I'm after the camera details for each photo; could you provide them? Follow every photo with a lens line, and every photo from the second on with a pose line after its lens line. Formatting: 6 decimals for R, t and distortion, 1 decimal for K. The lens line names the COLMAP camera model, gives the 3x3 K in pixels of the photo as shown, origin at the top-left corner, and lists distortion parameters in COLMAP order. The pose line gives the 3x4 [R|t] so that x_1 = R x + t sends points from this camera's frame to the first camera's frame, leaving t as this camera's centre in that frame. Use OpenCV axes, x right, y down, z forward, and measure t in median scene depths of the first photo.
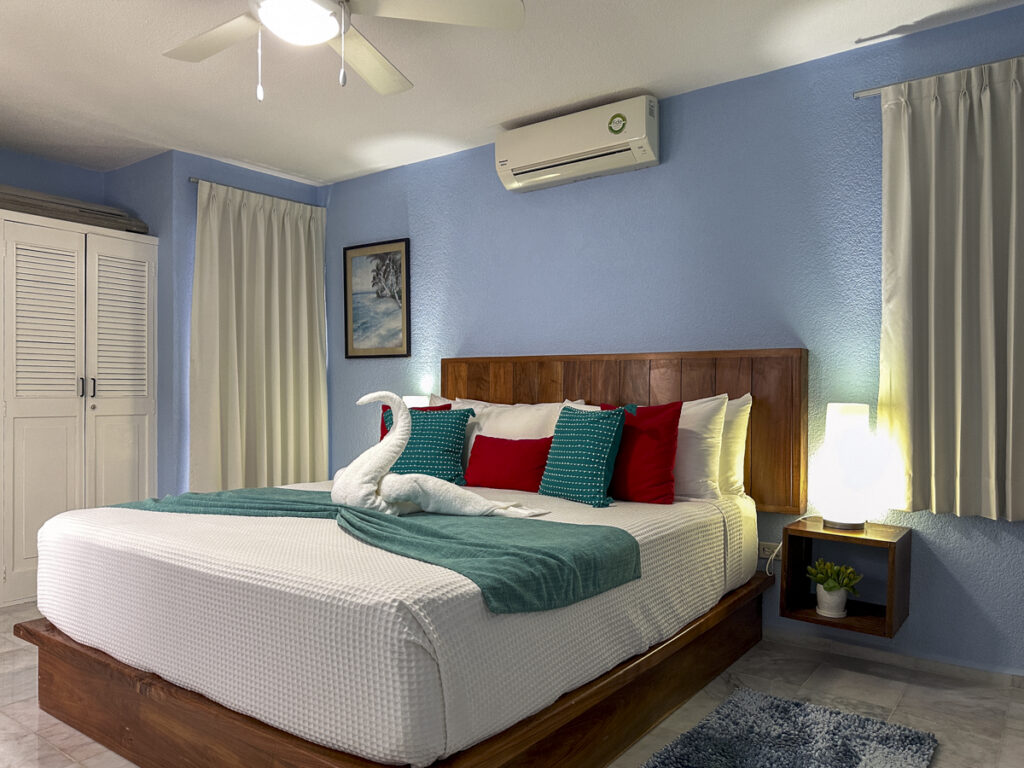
lens RADIAL K [[746.1, 0, 512.0], [0, 746.1, 384.0], [0, 0, 1]] dist [-0.010463, -0.001263]
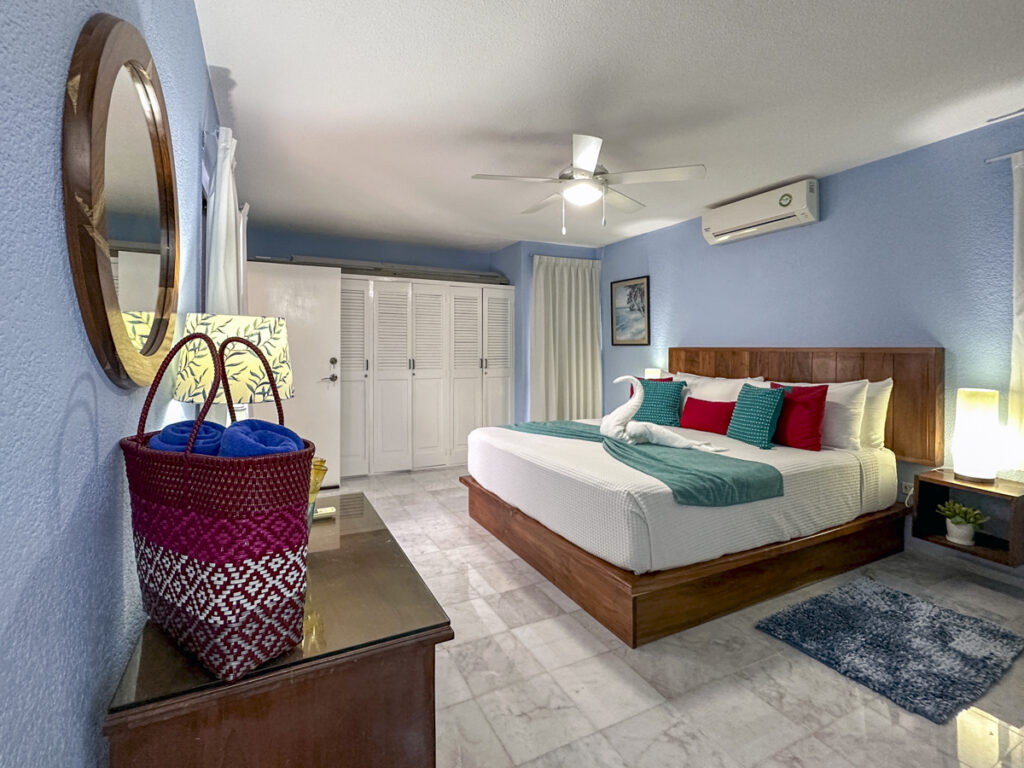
lens RADIAL K [[469.1, 0, 491.1], [0, 469.1, 348.5], [0, 0, 1]] dist [-0.010089, 0.000786]
pose [[0.885371, 0.000171, -0.464884, 0.056500], [0.003649, 0.999967, 0.007319, -0.056962], [0.464870, -0.008176, 0.885341, -0.159803]]
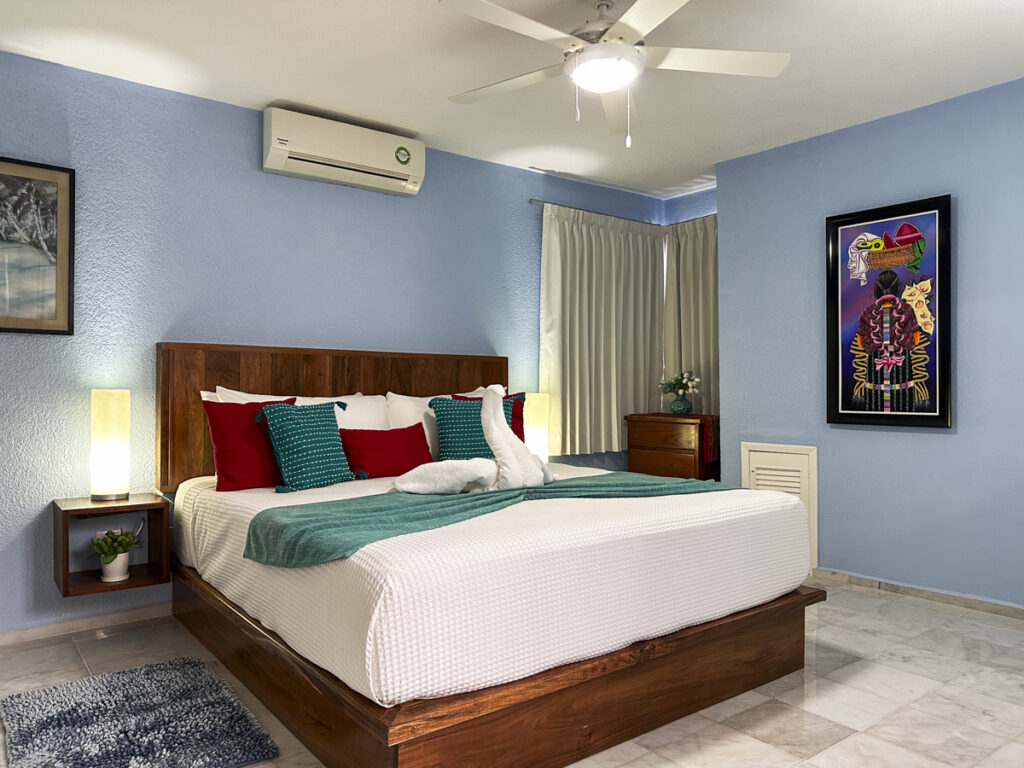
lens RADIAL K [[735.9, 0, 512.0], [0, 735.9, 384.0], [0, 0, 1]] dist [-0.000282, -0.003102]
pose [[0.267307, 0.006640, 0.963588, -1.035221], [-0.012401, 0.999917, -0.003451, 0.011699], [-0.963532, -0.011027, 0.267367, 0.587679]]
